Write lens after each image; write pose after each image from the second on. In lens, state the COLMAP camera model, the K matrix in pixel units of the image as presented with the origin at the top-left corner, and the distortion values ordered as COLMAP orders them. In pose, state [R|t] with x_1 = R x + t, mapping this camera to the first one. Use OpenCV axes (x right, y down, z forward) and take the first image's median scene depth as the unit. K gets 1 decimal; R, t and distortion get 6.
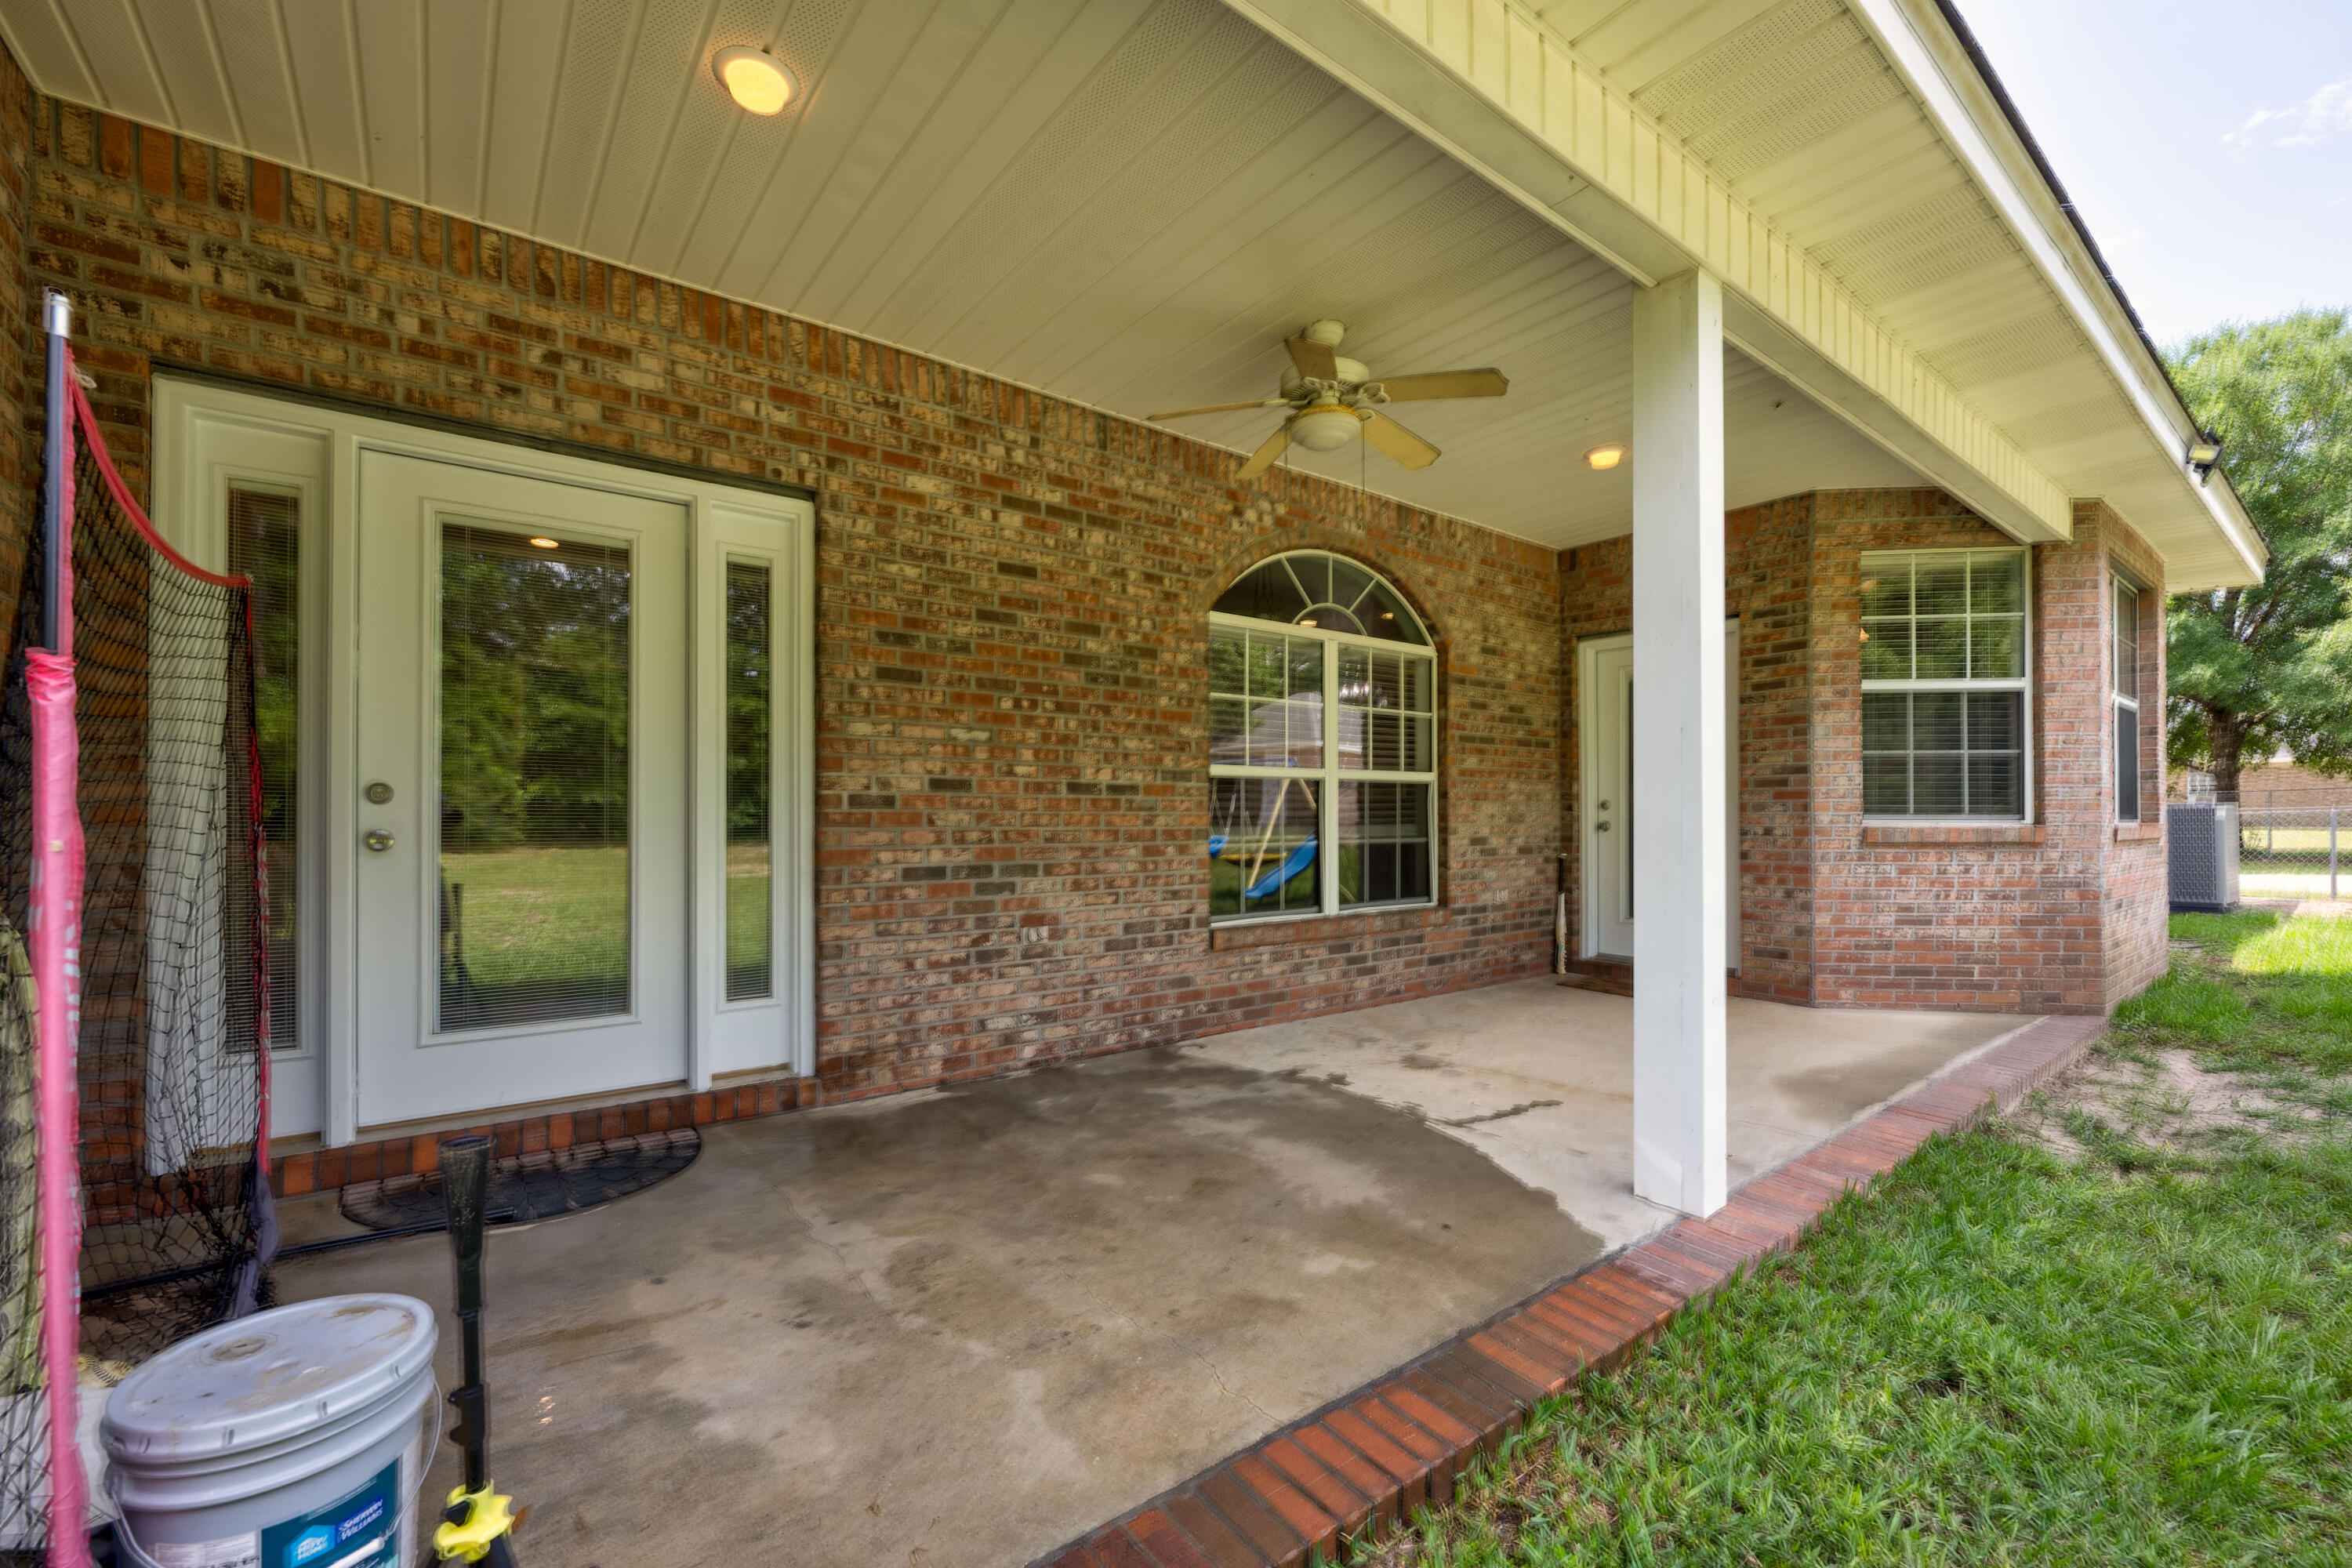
lens RADIAL K [[954.1, 0, 1165.2], [0, 954.1, 803.8], [0, 0, 1]] dist [-0.002768, -0.000227]
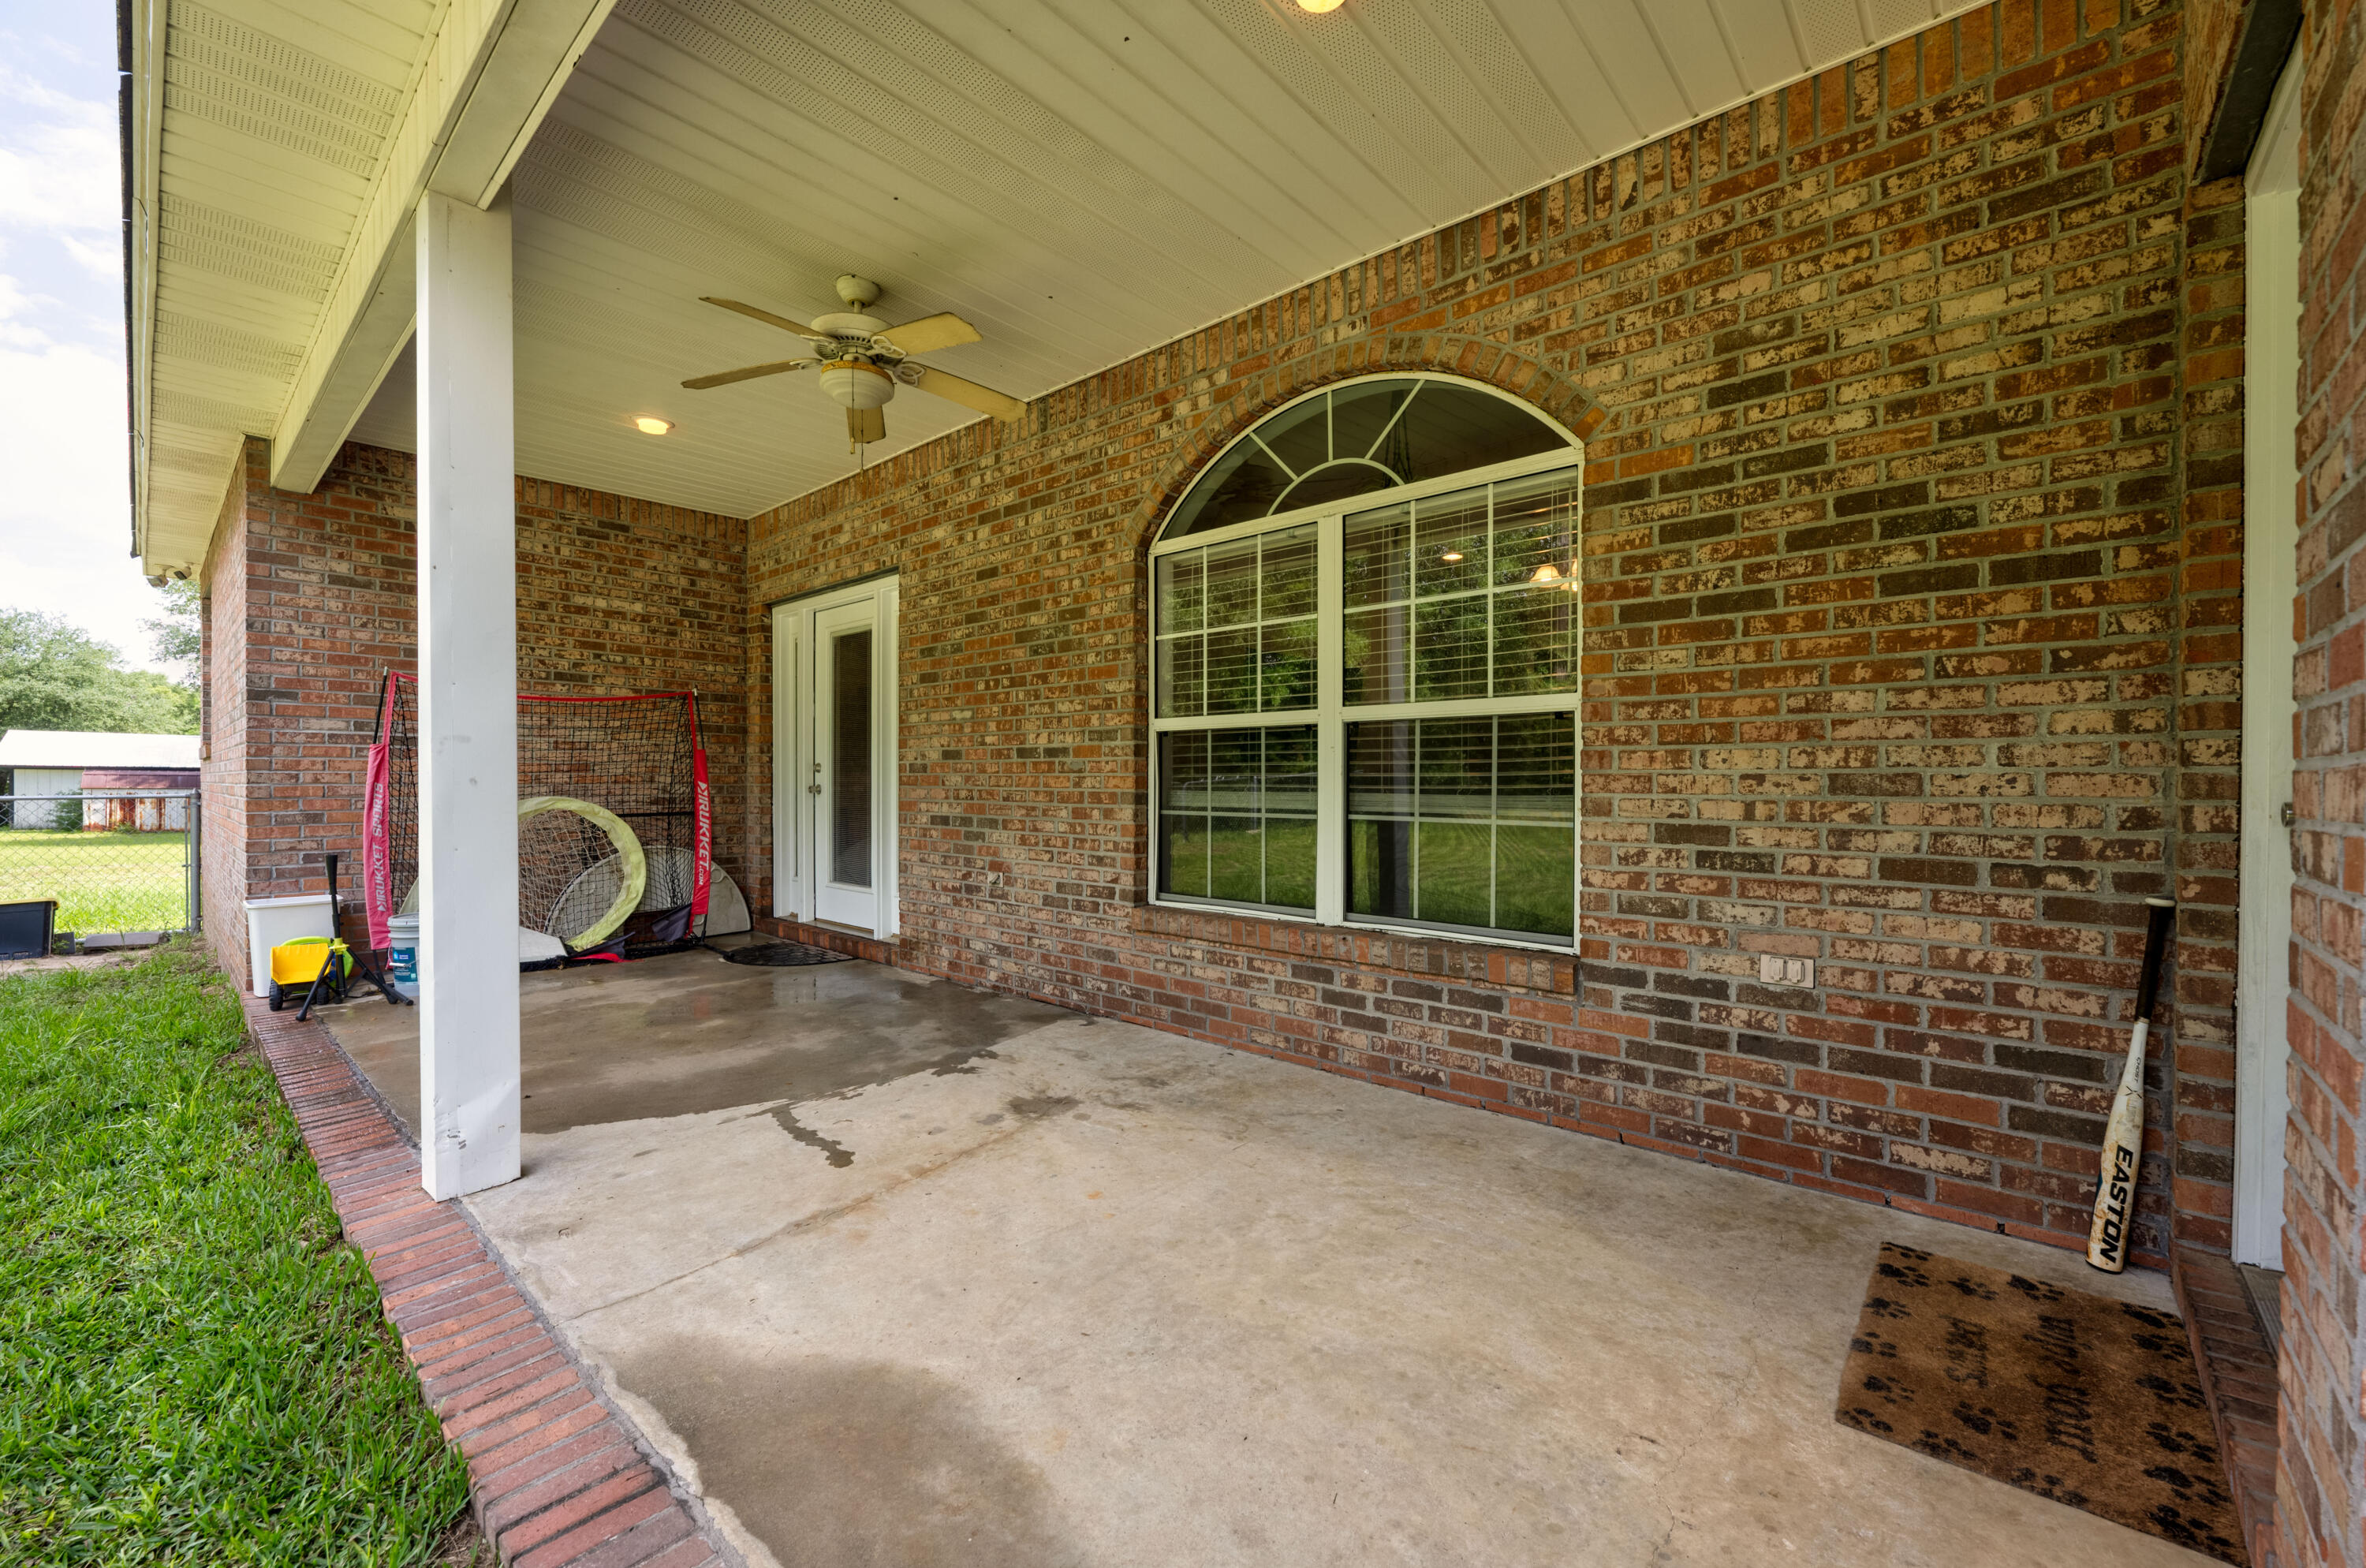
lens RADIAL K [[942.2, 0, 1184.7], [0, 942.2, 786.5], [0, 0, 1]] dist [-0.002290, -0.000979]
pose [[0.196917, 0.007667, -0.980390, 0.972148], [0.012386, 0.999870, 0.010308, 0.012859], [0.980342, -0.014173, 0.196797, 0.924866]]
